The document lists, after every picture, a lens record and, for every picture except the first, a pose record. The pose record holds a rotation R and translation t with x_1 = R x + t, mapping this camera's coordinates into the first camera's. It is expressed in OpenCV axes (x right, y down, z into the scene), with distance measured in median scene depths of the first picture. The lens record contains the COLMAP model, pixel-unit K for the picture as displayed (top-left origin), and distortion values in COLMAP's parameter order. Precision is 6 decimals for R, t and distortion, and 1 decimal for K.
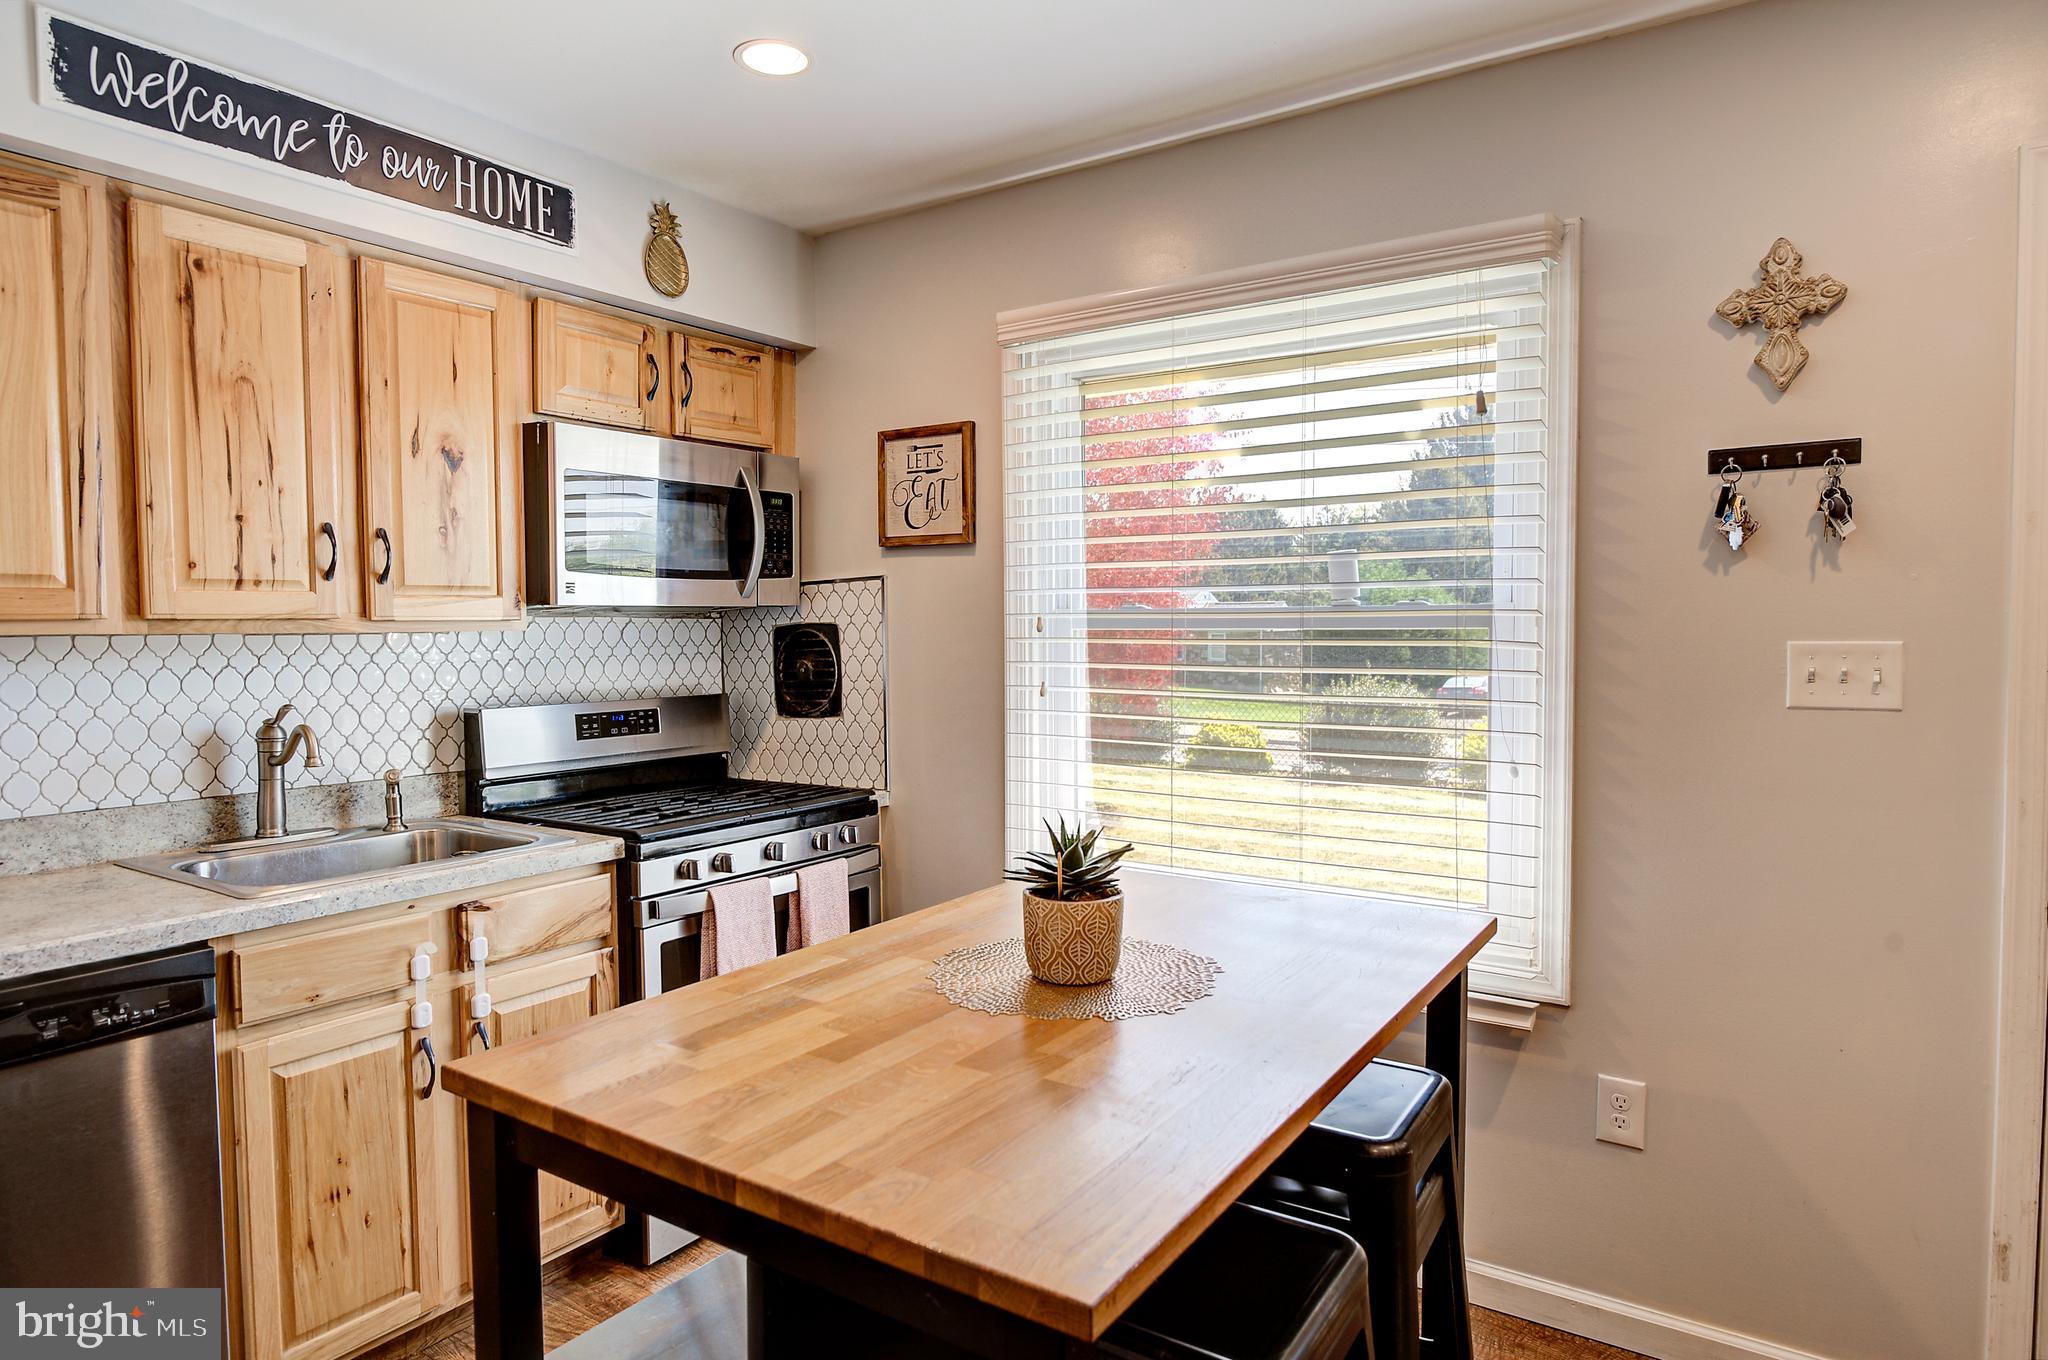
lens RADIAL K [[1207.1, 0, 1021.9], [0, 1207.1, 681.7], [0, 0, 1]] dist [-0.003333, -0.003294]
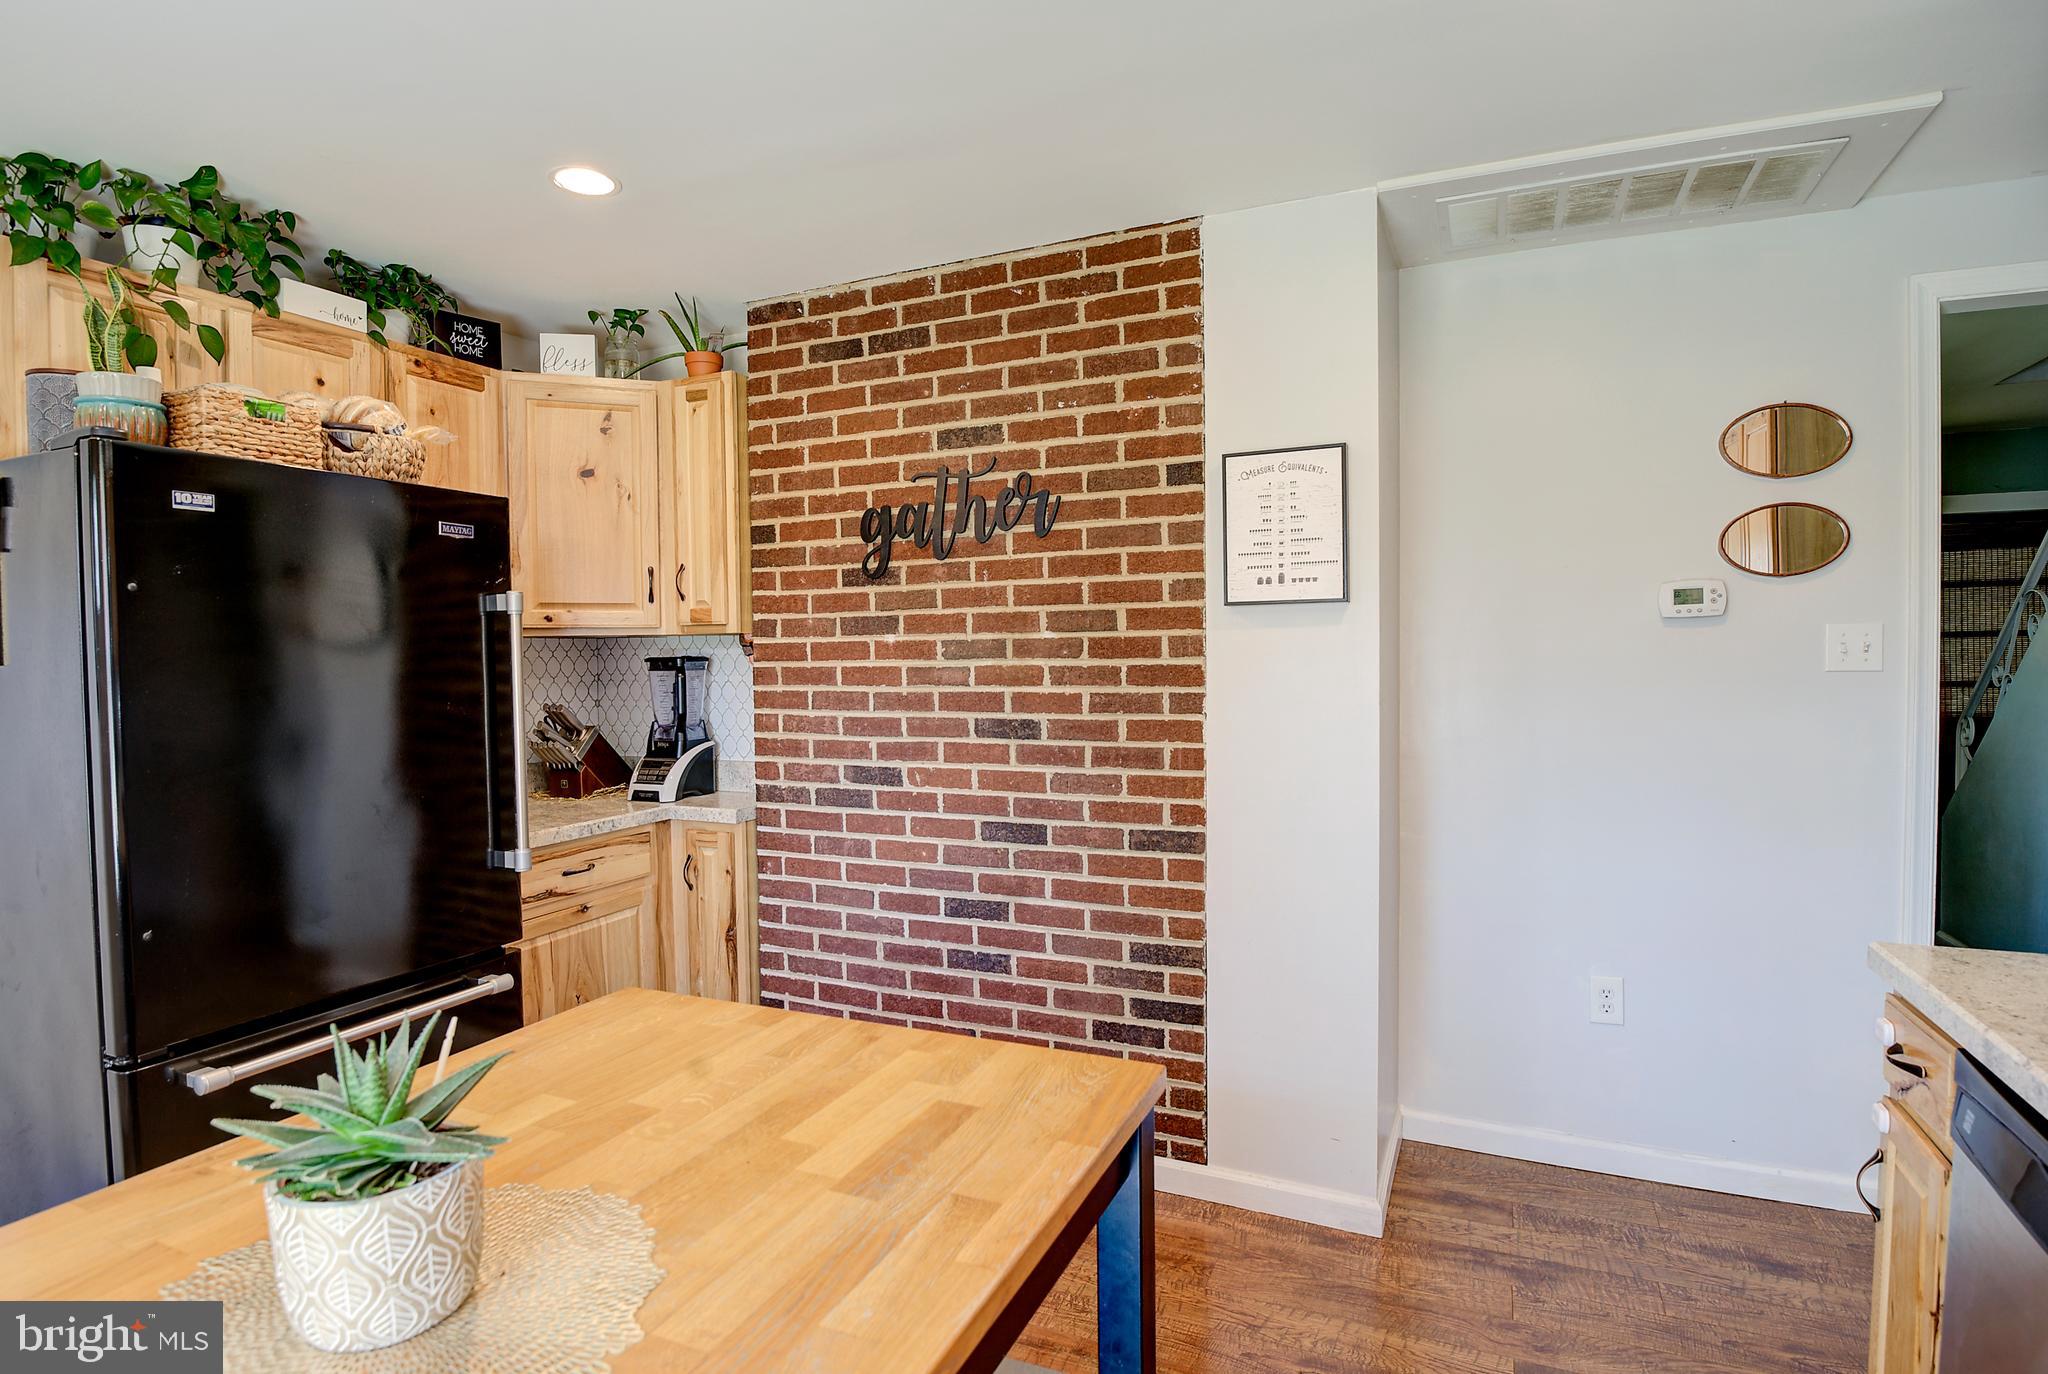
lens RADIAL K [[1041.8, 0, 1024.0], [0, 1041.8, 687.0], [0, 0, 1]] dist [-0.020081, -0.000743]
pose [[-0.985167, 0.021645, -0.170227, -0.108799], [0.008513, 0.996956, 0.077496, -0.046333], [0.171386, 0.074897, -0.982353, 0.962215]]
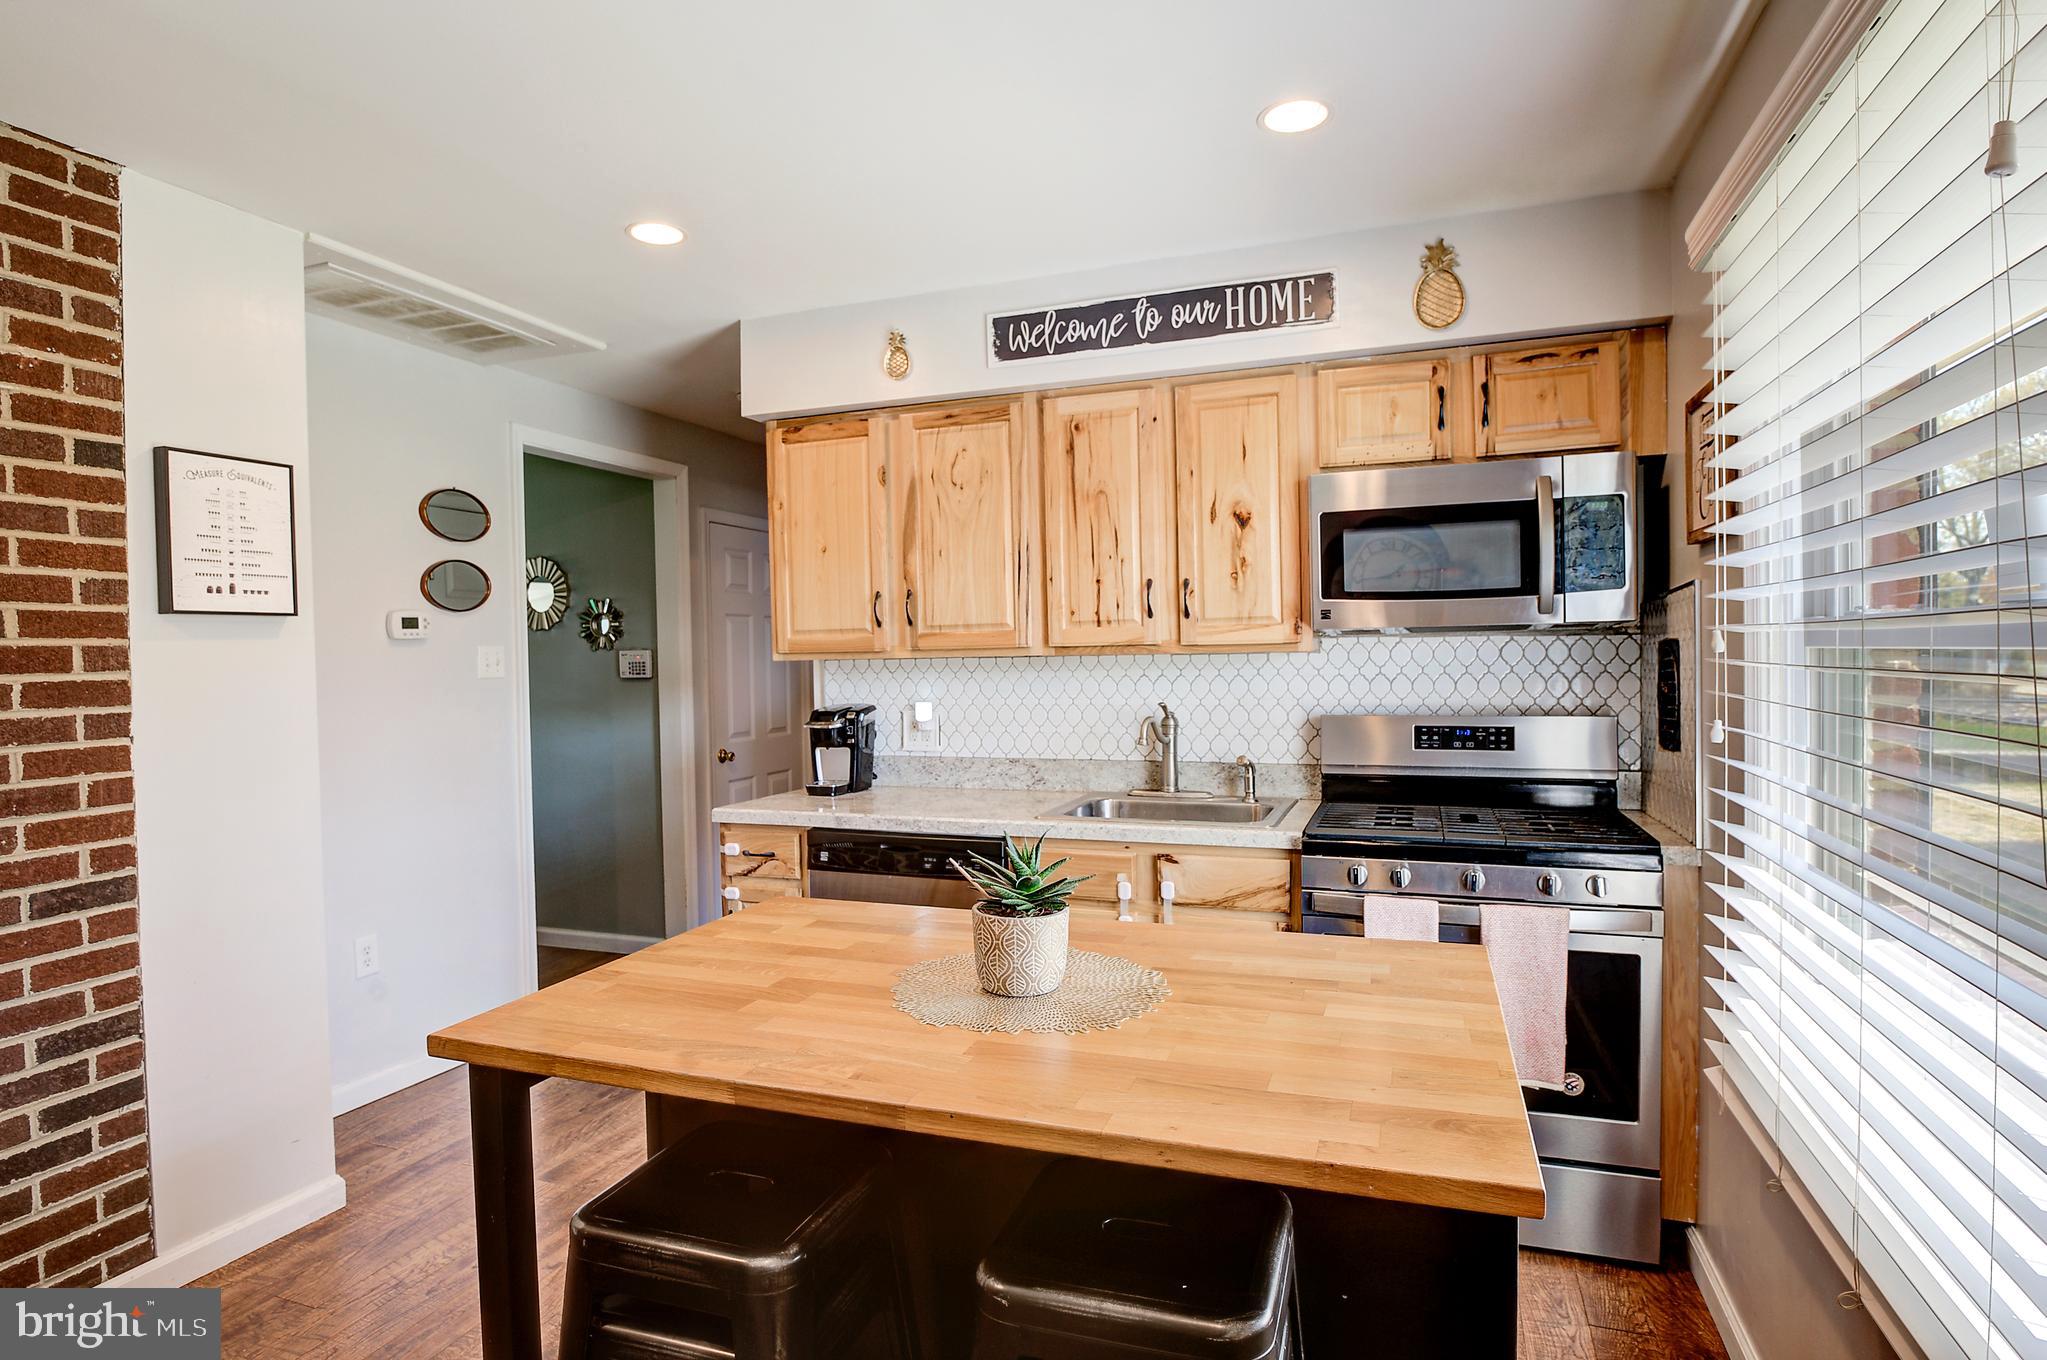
lens RADIAL K [[1096.0, 0, 1015.7], [0, 1096.0, 683.6], [0, 0, 1]] dist [-0.018381, -0.001379]
pose [[0.225101, 0.028127, -0.973929, 0.624746], [-0.030224, 0.999304, 0.021874, -0.026641], [0.973866, 0.024512, 0.225795, 0.501285]]
